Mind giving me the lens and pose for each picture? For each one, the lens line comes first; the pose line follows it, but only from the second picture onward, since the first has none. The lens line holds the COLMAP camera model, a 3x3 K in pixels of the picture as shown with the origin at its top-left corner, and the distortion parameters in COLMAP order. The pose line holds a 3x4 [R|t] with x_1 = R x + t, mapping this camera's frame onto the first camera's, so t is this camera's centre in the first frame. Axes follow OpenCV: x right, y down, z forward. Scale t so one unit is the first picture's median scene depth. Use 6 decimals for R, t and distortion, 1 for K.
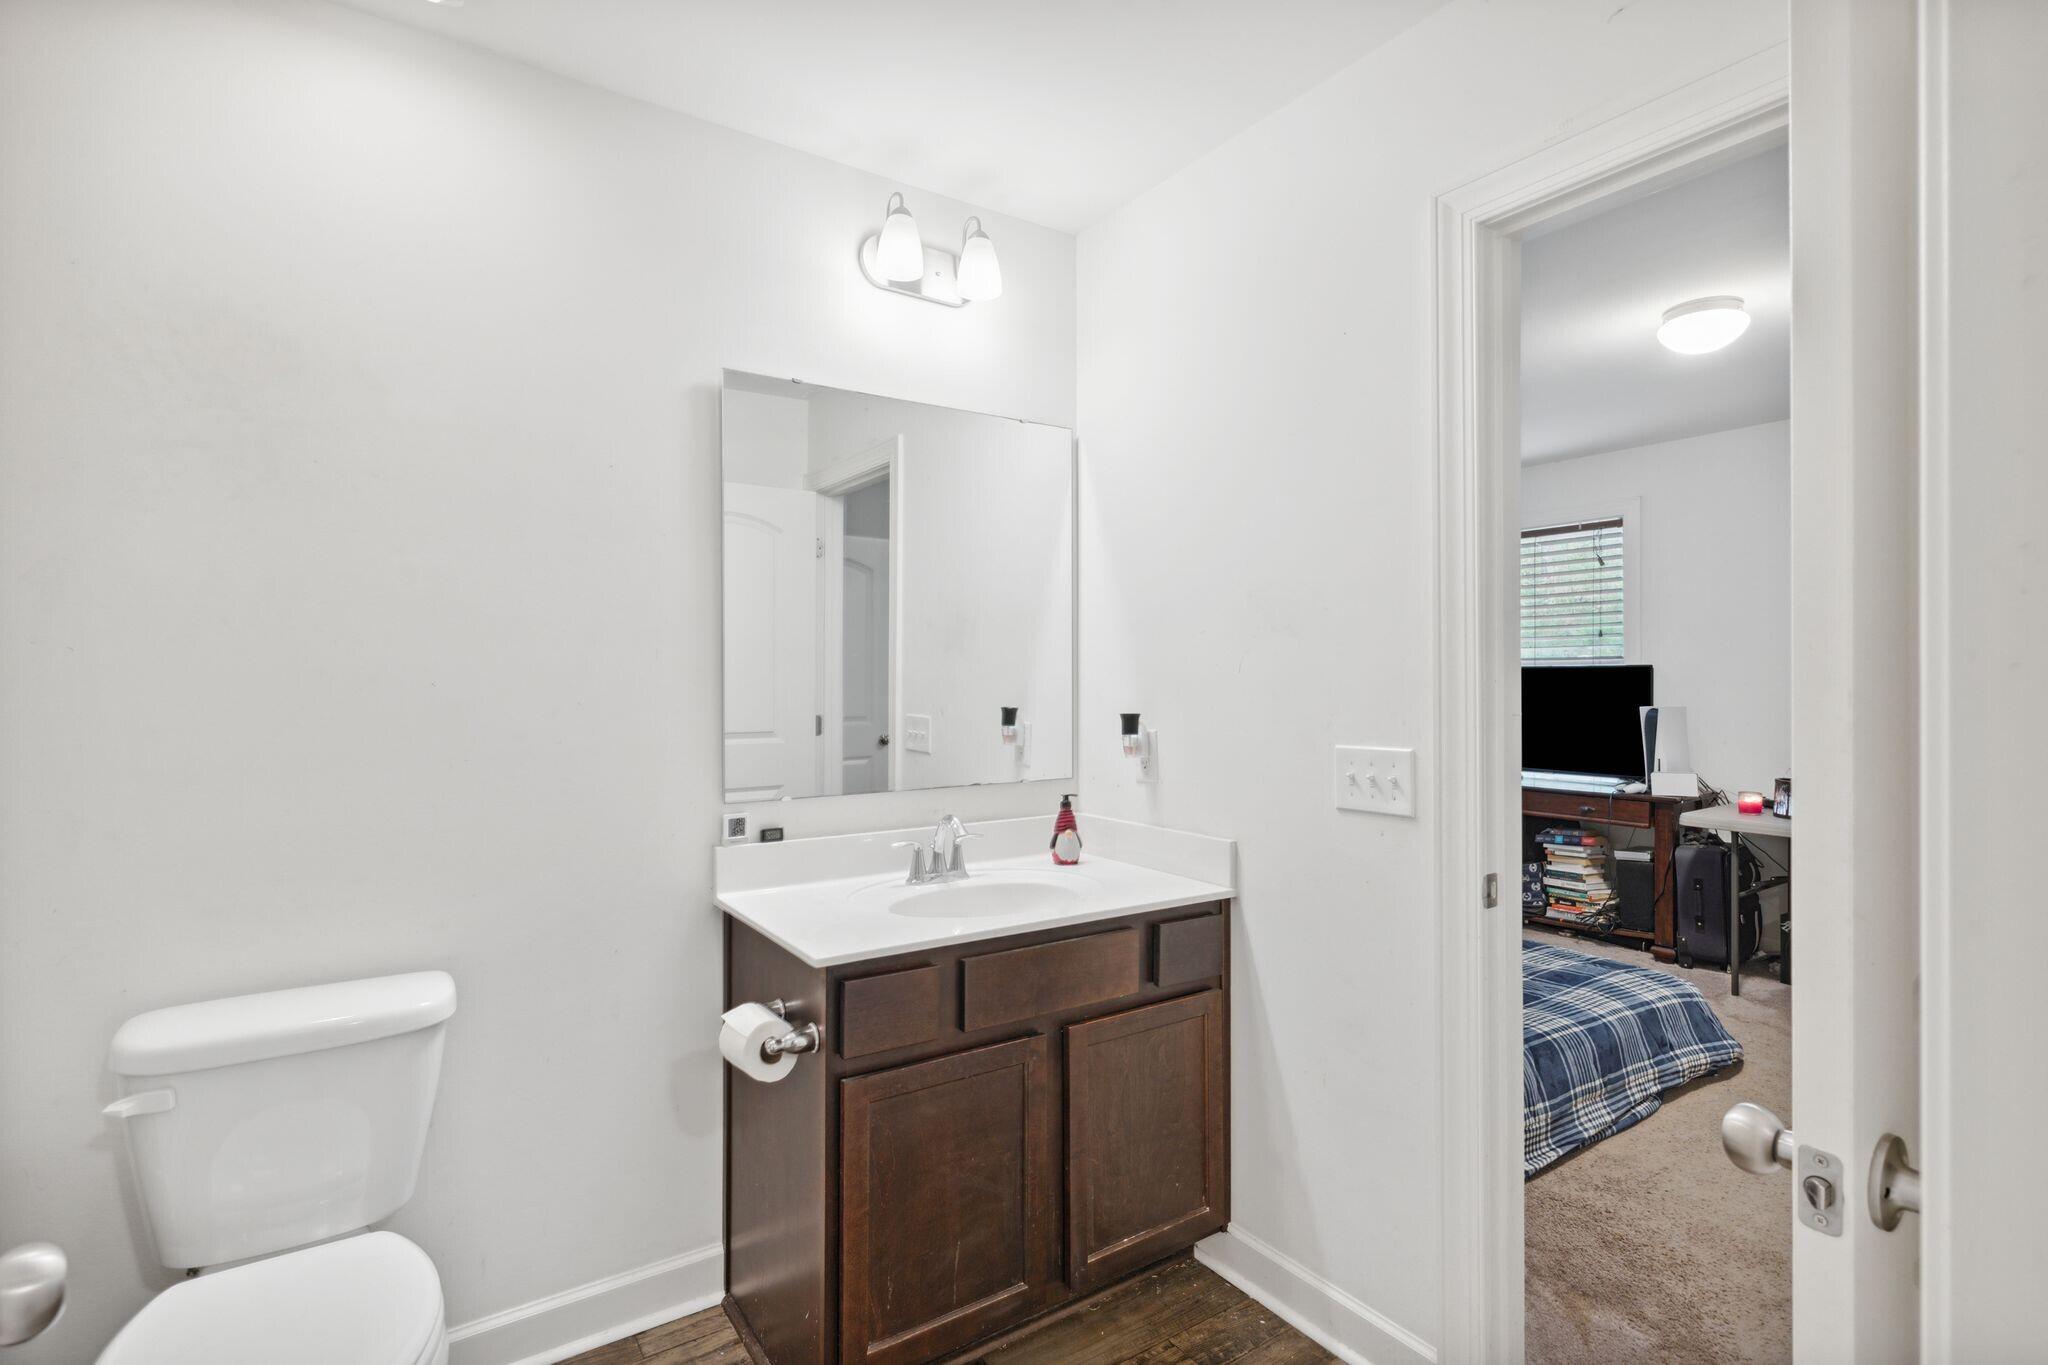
lens RADIAL K [[991.7, 0, 1016.8], [0, 991.7, 671.5], [0, 0, 1]] dist [-0.000827, -0.000040]
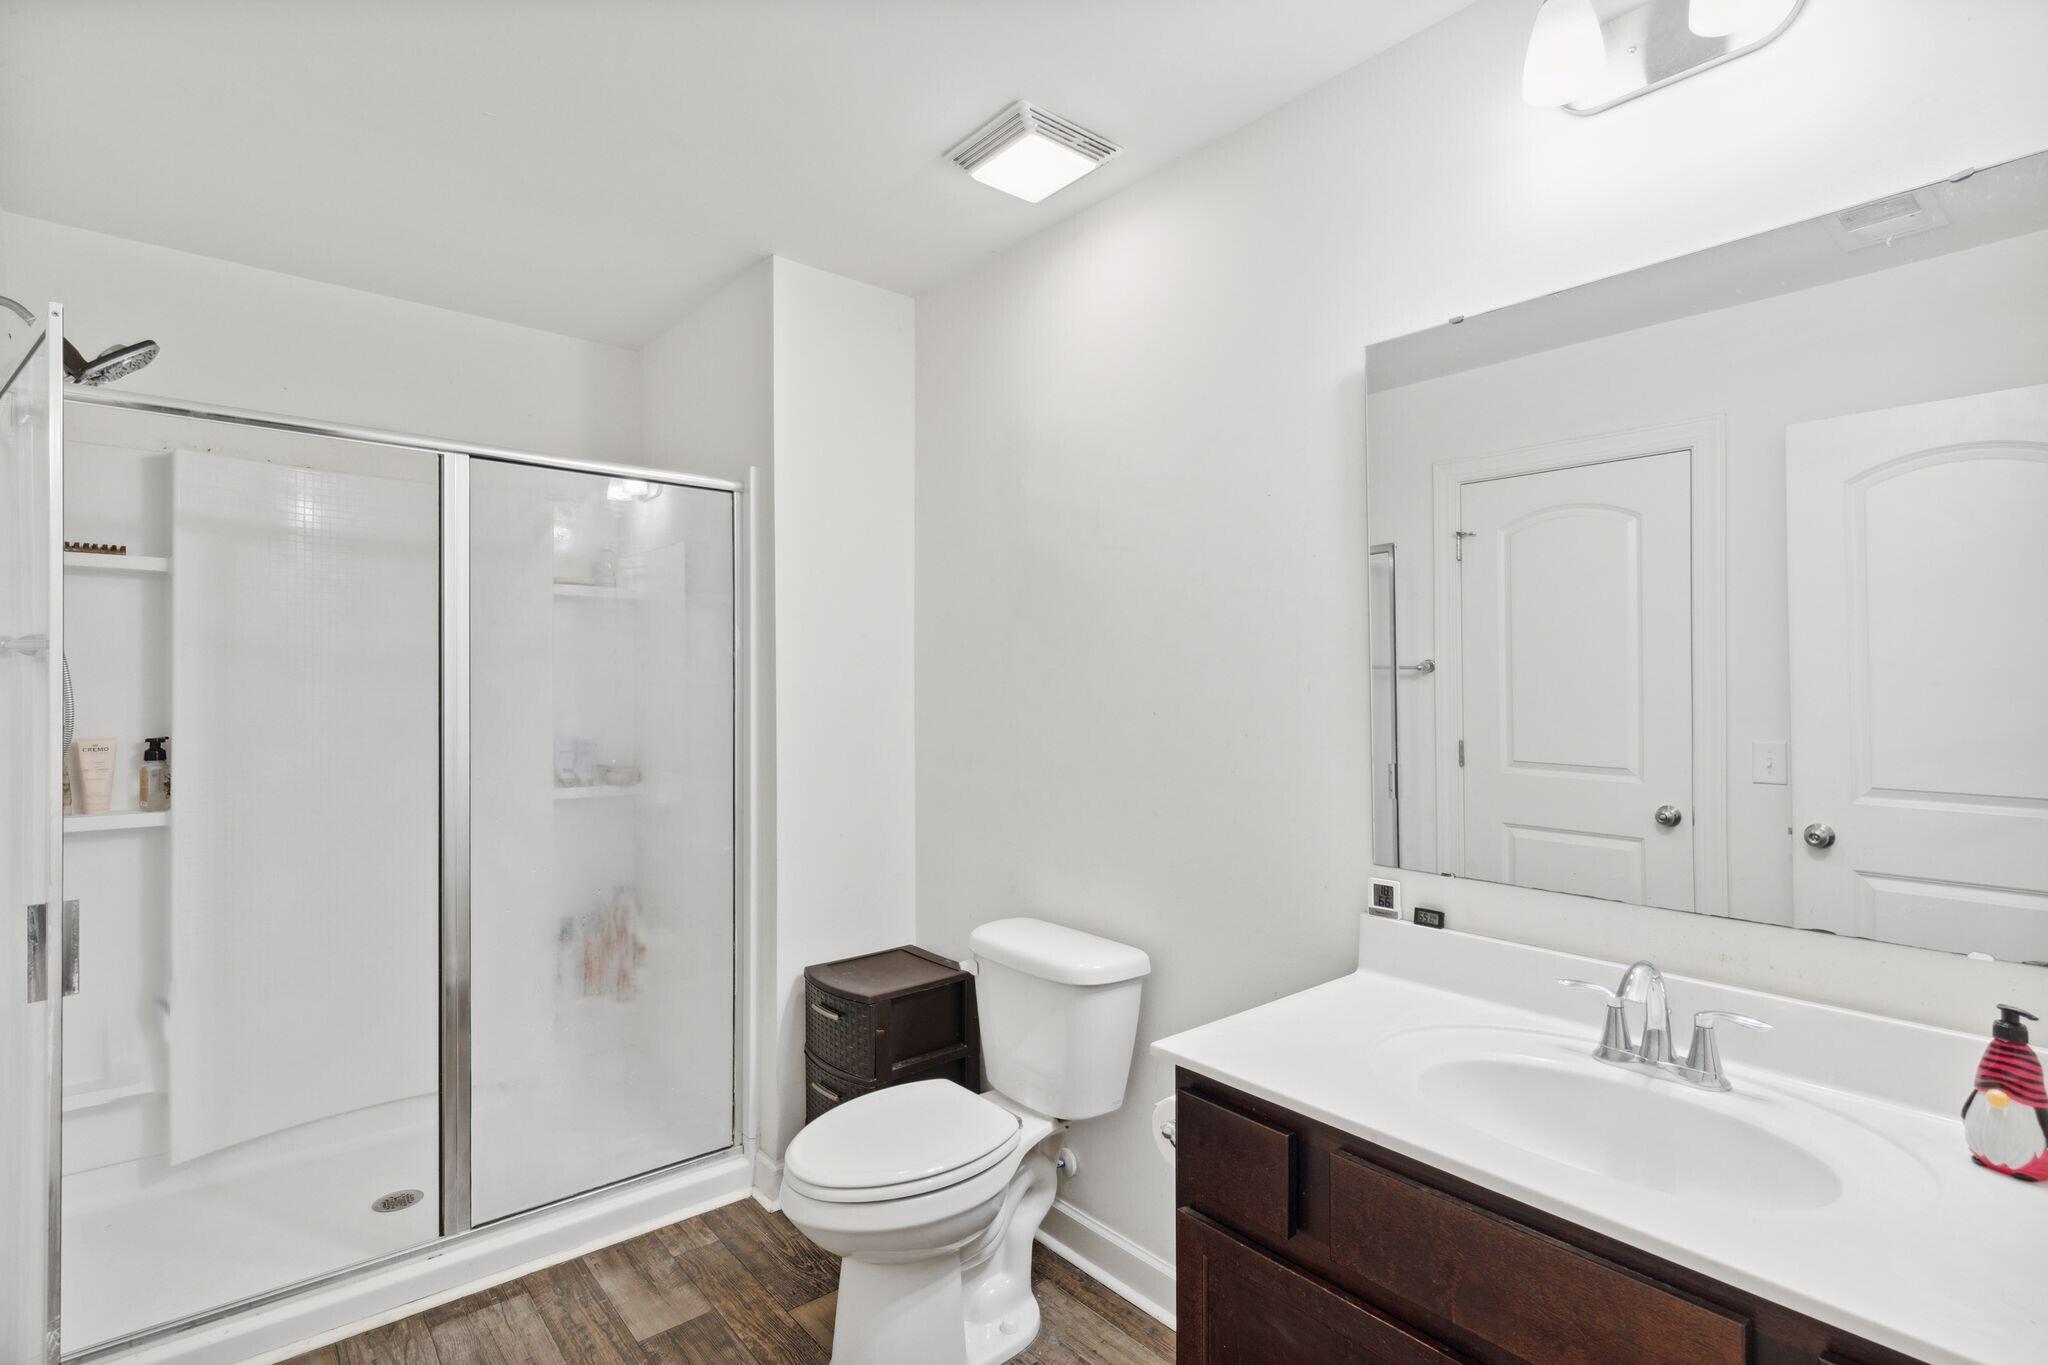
lens RADIAL K [[991.7, 0, 1016.8], [0, 991.7, 671.5], [0, 0, 1]] dist [-0.000827, -0.000040]
pose [[0.095636, -0.007342, -0.995389, 0.471031], [0.007538, 0.999949, -0.006652, -0.024147], [0.995388, -0.006867, 0.095686, 0.572835]]
